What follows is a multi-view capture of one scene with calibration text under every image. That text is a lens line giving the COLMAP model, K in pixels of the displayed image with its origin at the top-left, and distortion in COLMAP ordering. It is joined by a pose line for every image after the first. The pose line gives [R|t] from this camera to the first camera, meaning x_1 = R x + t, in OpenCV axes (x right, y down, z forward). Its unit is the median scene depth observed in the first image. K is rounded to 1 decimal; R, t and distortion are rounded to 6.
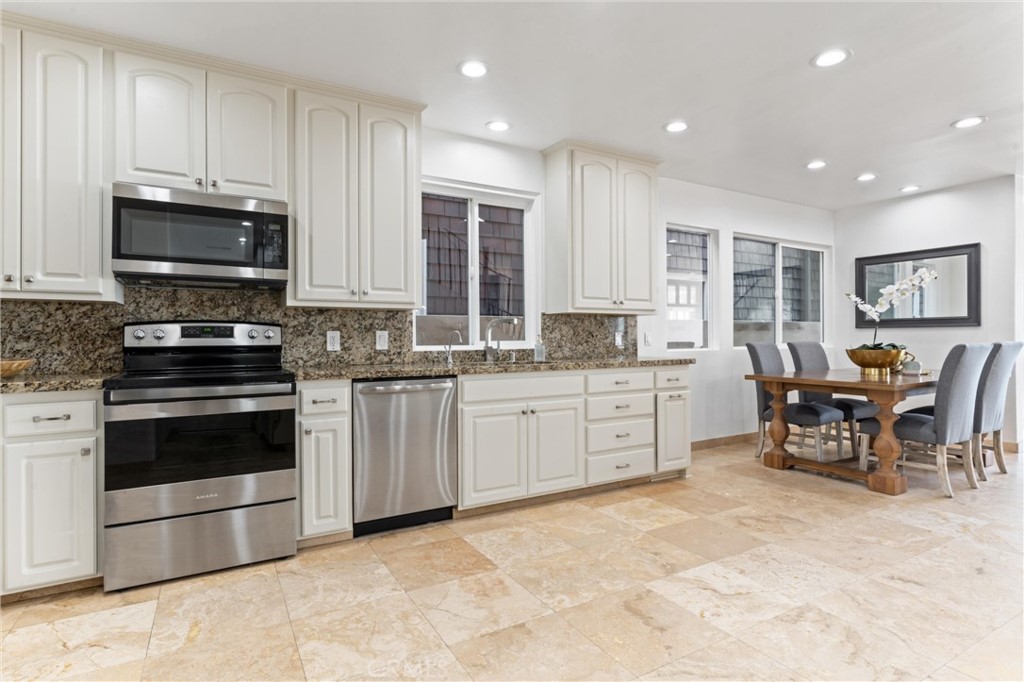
lens RADIAL K [[515.0, 0, 513.4], [0, 515.0, 335.9], [0, 0, 1]] dist [0.000312, 0.001862]
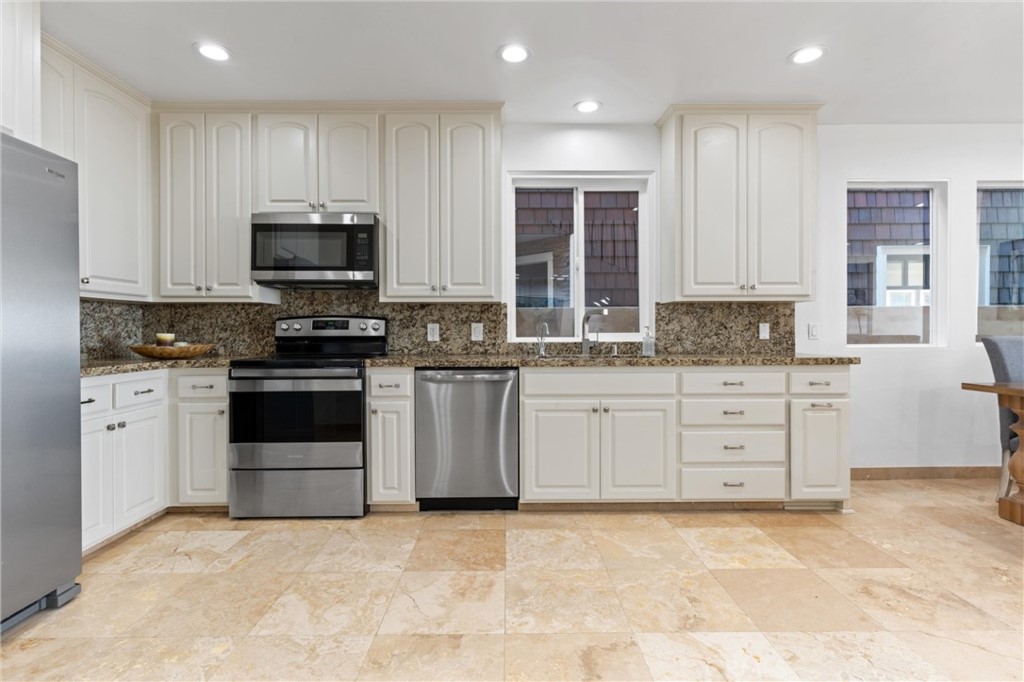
lens RADIAL K [[481.8, 0, 519.3], [0, 481.8, 332.5], [0, 0, 1]] dist [0.004637, 0.001325]
pose [[0.875747, 0.003620, -0.482756, 0.325916], [0.001052, 0.999955, 0.009407, 0.000327], [0.482769, -0.008746, 0.875704, 0.176277]]
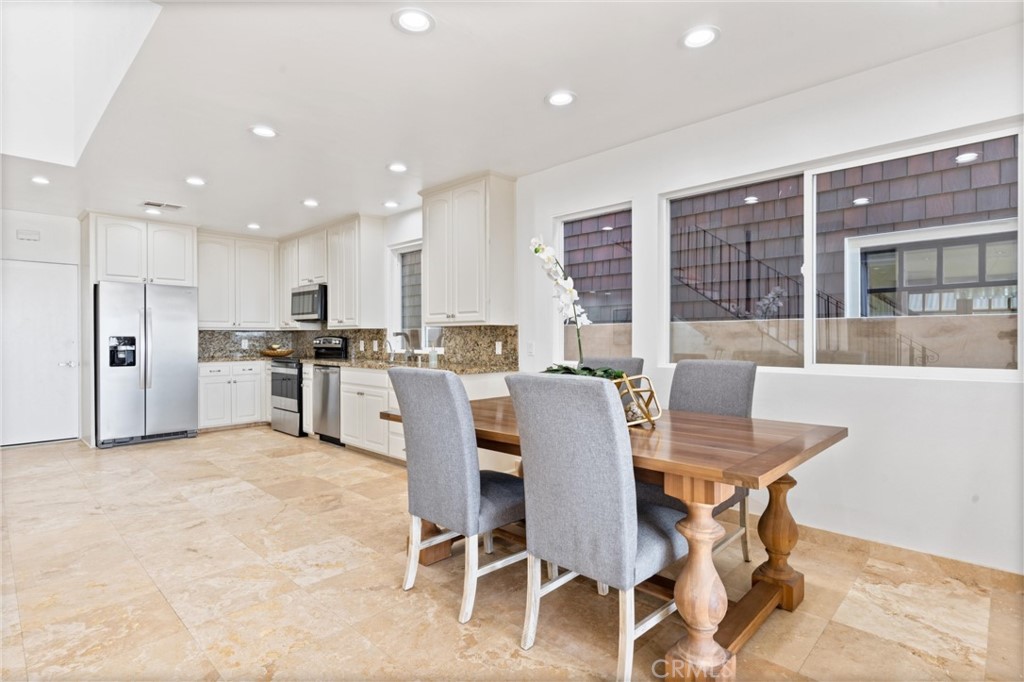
lens RADIAL K [[515.0, 0, 527.6], [0, 515.0, 342.5], [0, 0, 1]] dist [0.000312, 0.001862]
pose [[0.291697, 0.011340, -0.956443, 1.698931], [0.003087, 0.999913, 0.012797, -0.025876], [0.956506, -0.006685, 0.291637, 1.050756]]
